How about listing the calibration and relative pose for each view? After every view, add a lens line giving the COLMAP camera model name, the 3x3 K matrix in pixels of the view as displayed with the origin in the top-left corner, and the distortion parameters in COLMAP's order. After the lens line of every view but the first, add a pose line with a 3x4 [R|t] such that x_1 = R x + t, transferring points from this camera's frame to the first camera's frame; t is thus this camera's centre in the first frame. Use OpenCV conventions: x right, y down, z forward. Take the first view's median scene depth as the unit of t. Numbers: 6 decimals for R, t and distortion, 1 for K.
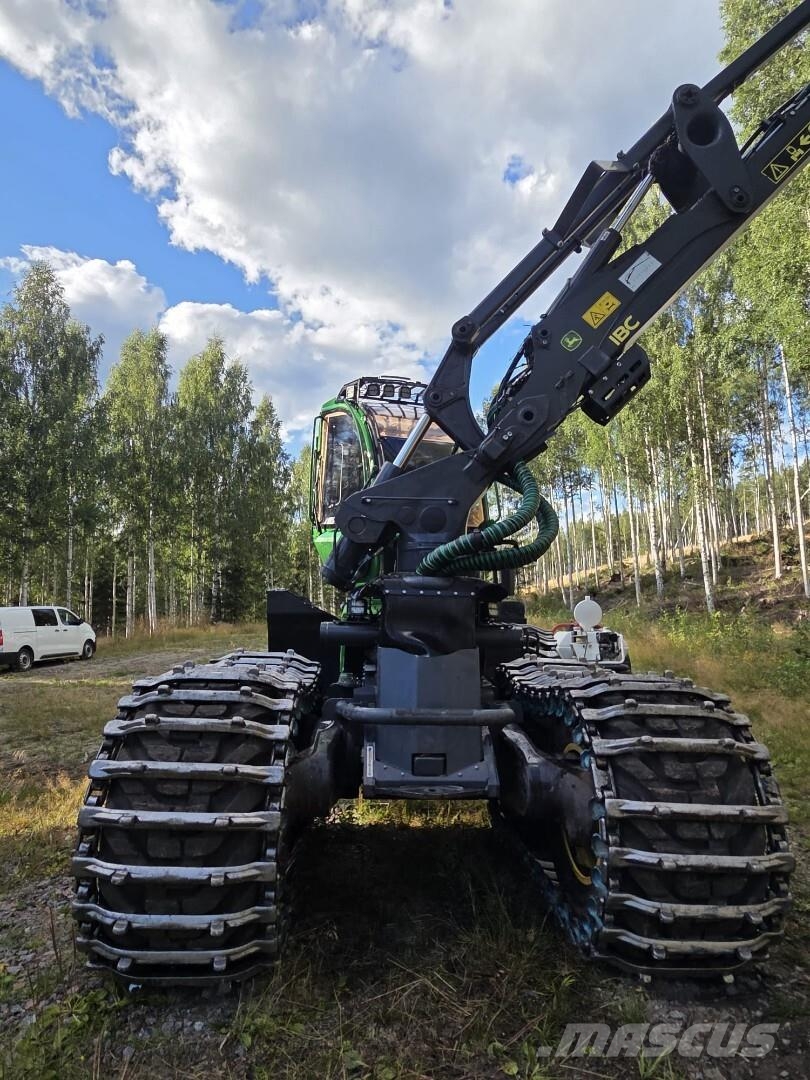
lens RADIAL K [[626.1, 0, 403.1], [0, 626.1, 540.7], [0, 0, 1]] dist [0.012263, -0.004262]
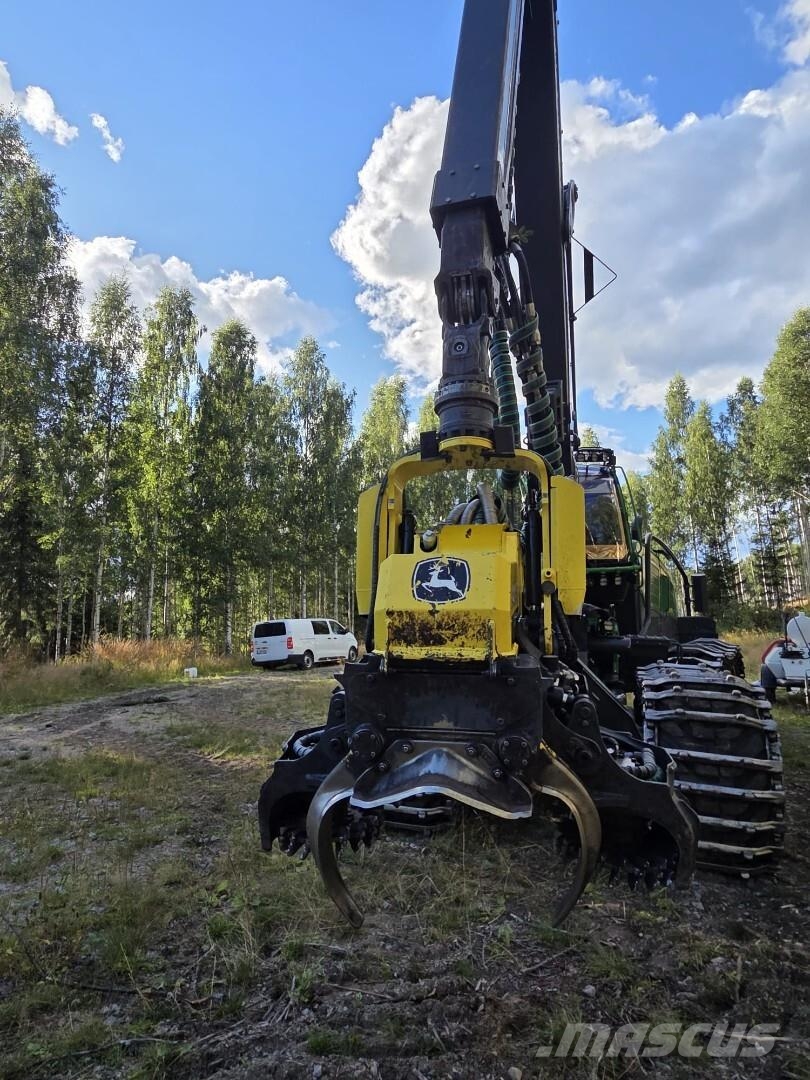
lens RADIAL K [[626.1, 0, 403.1], [0, 626.1, 540.7], [0, 0, 1]] dist [0.012263, -0.004262]
pose [[0.928482, -0.040256, -0.369188, 0.324219], [0.032682, 0.999108, -0.026750, -0.077482], [0.369936, 0.012771, 0.928970, -0.649032]]
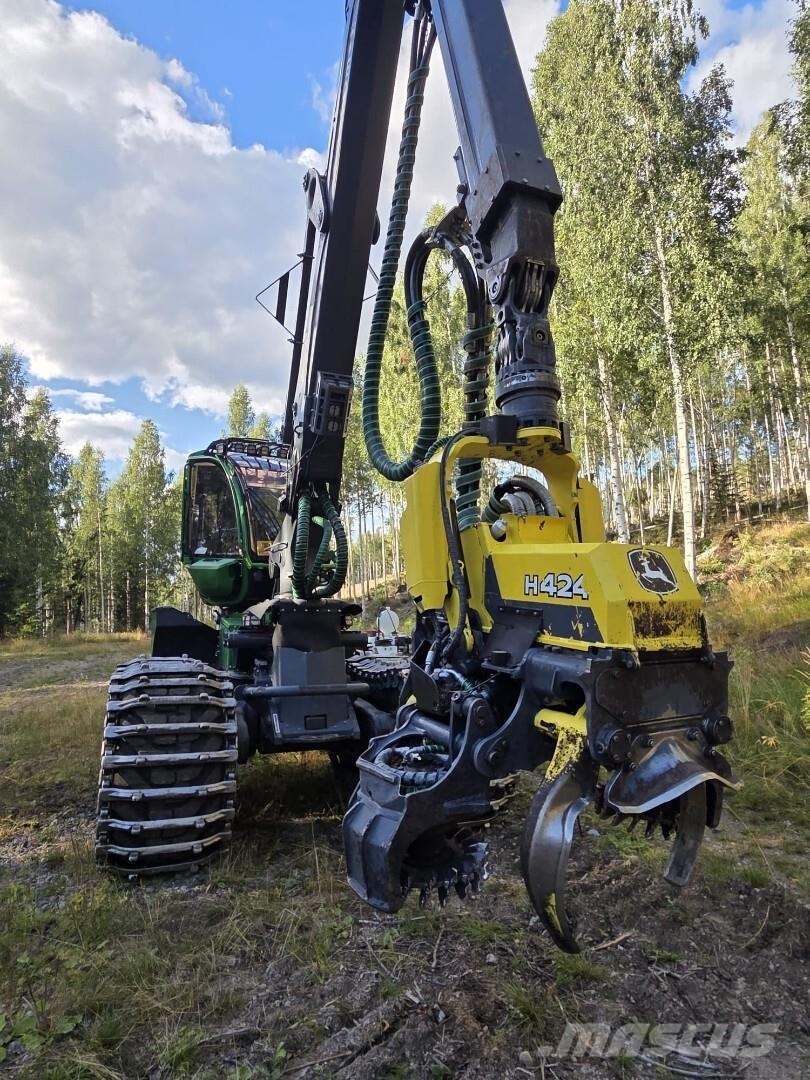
lens RADIAL K [[626.1, 0, 403.1], [0, 626.1, 540.7], [0, 0, 1]] dist [0.012263, -0.004262]
pose [[0.945384, 0.022675, 0.325169, -0.286660], [-0.017678, 0.999676, -0.018315, -0.068762], [-0.325479, 0.011567, 0.945479, -0.572434]]
